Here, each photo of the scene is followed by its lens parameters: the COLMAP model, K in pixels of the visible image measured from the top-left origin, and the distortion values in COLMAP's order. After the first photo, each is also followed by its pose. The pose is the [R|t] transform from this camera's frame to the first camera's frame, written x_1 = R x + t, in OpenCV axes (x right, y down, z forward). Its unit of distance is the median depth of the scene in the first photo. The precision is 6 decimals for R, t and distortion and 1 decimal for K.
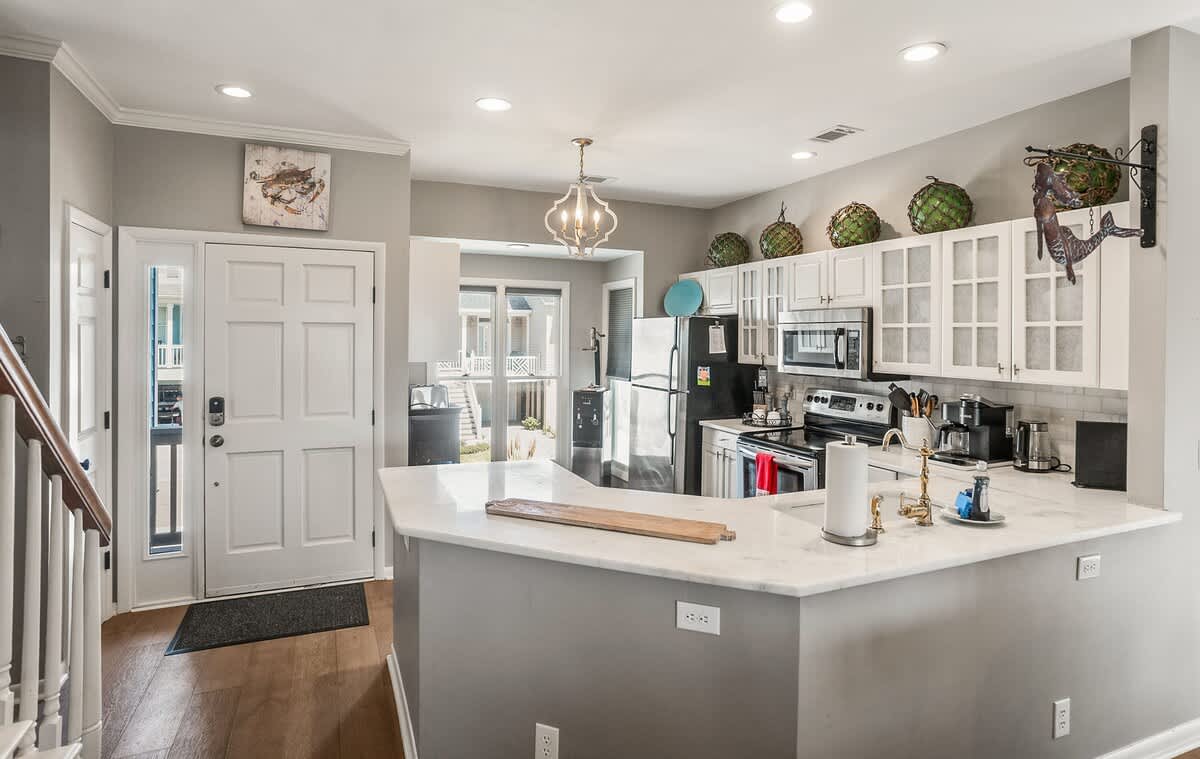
lens RADIAL K [[651.6, 0, 599.9], [0, 651.6, 336.0], [0, 0, 1]] dist [-0.046914, 0.016831]
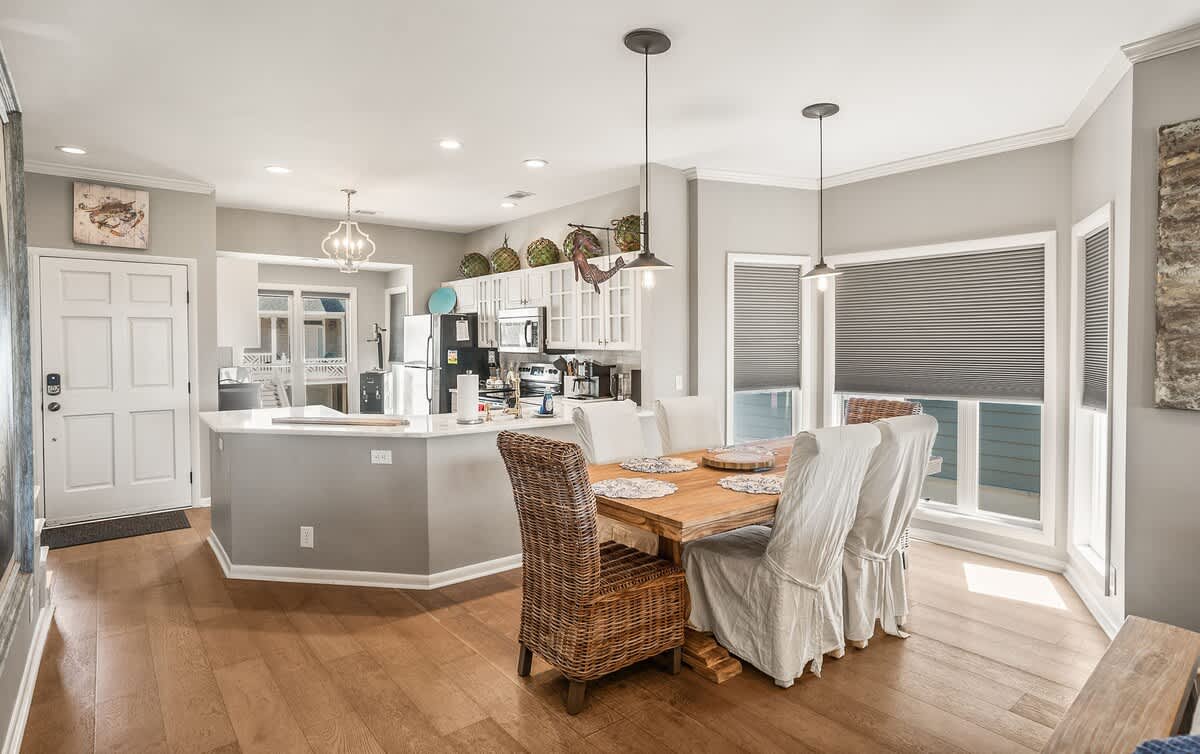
lens RADIAL K [[644.1, 0, 587.6], [0, 644.1, 348.8], [0, 0, 1]] dist [-0.000186, 0.012226]
pose [[0.970139, -0.014193, 0.242134, 0.136071], [0.010049, 0.999781, 0.018342, 0.028291], [-0.242341, -0.015361, 0.970070, -0.521745]]
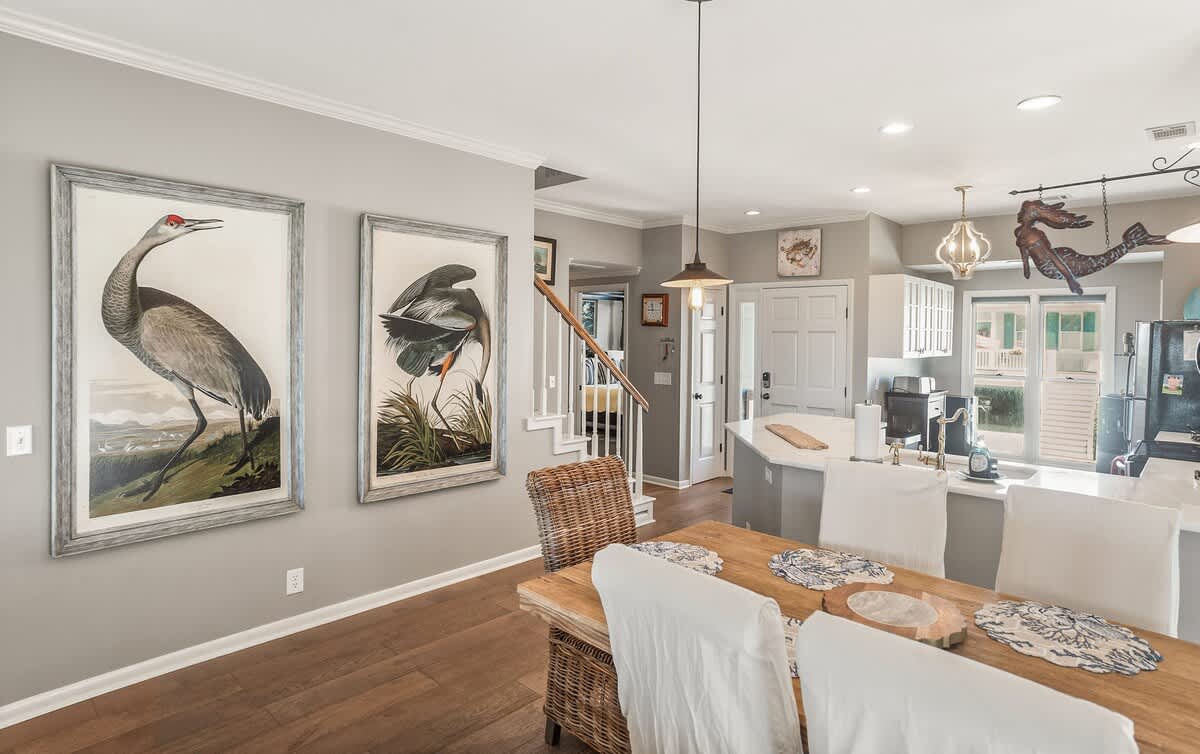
lens RADIAL K [[644.1, 0, 643.3], [0, 644.1, 346.7], [0, 0, 1]] dist [-0.000186, 0.012226]
pose [[0.444389, 0.014880, -0.895711, 0.841256], [-0.005940, 0.999889, 0.013664, -0.001290], [0.895814, -0.000752, 0.444428, -0.127588]]
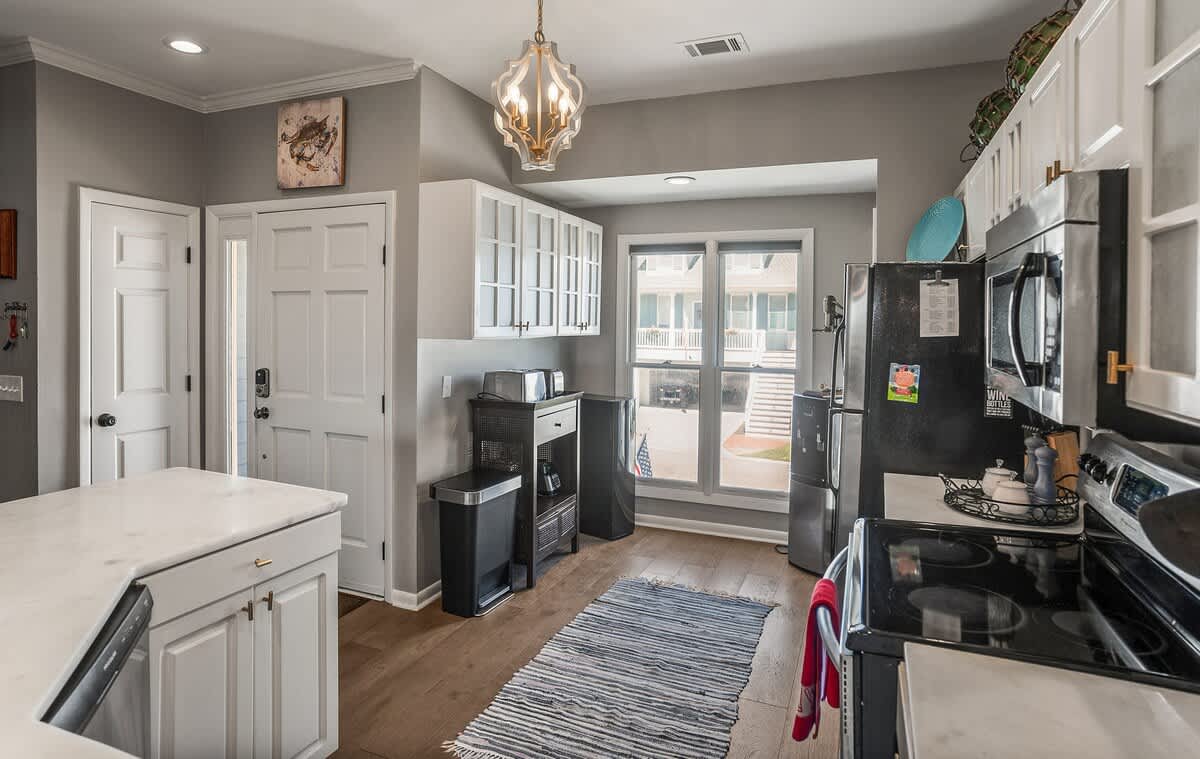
lens RADIAL K [[651.6, 0, 606.9], [0, 651.6, 320.7], [0, 0, 1]] dist [-0.046914, 0.016831]
pose [[0.702174, 0.000094, -0.712005, 0.447232], [-0.002902, 0.999992, -0.002730, 0.021383], [0.711999, 0.003983, 0.702169, 0.639511]]
